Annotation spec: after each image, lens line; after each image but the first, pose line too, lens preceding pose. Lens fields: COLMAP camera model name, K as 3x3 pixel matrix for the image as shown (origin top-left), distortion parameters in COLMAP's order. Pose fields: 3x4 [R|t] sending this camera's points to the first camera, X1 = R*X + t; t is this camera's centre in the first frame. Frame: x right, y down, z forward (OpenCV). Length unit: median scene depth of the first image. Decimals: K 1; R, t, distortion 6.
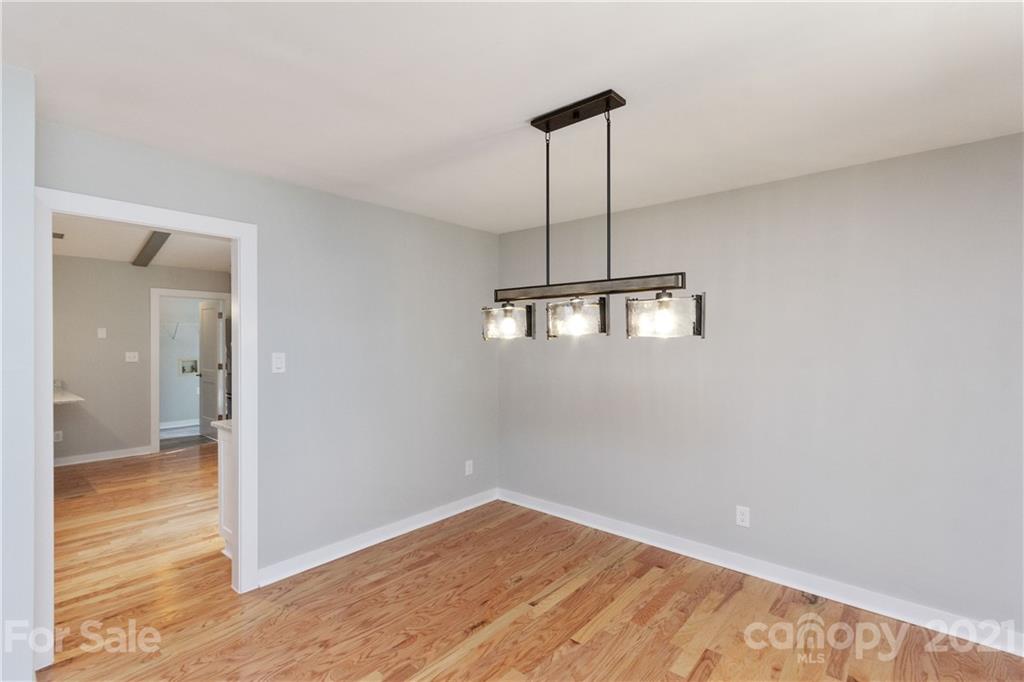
lens RADIAL K [[474.7, 0, 508.8], [0, 474.7, 338.9], [0, 0, 1]] dist [0.012454, 0.000311]
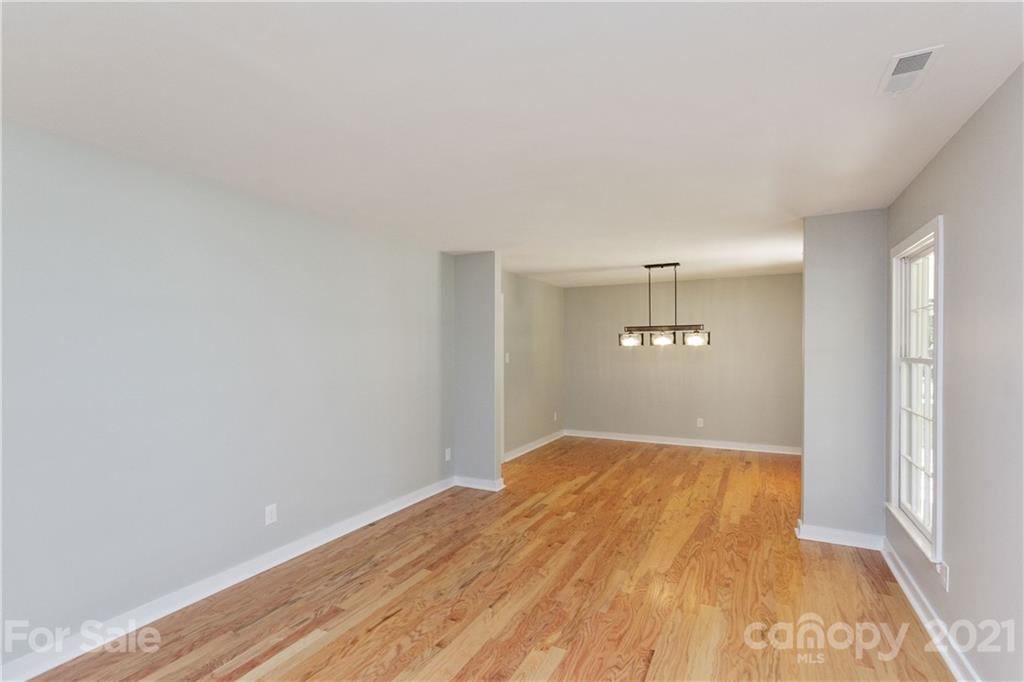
lens RADIAL K [[474.7, 0, 513.6], [0, 474.7, 344.9], [0, 0, 1]] dist [0.012454, 0.000311]
pose [[0.968660, 0.005265, 0.248336, -1.263785], [-0.001255, 0.999866, -0.016301, 0.036764], [-0.248389, 0.015478, 0.968537, -1.344776]]
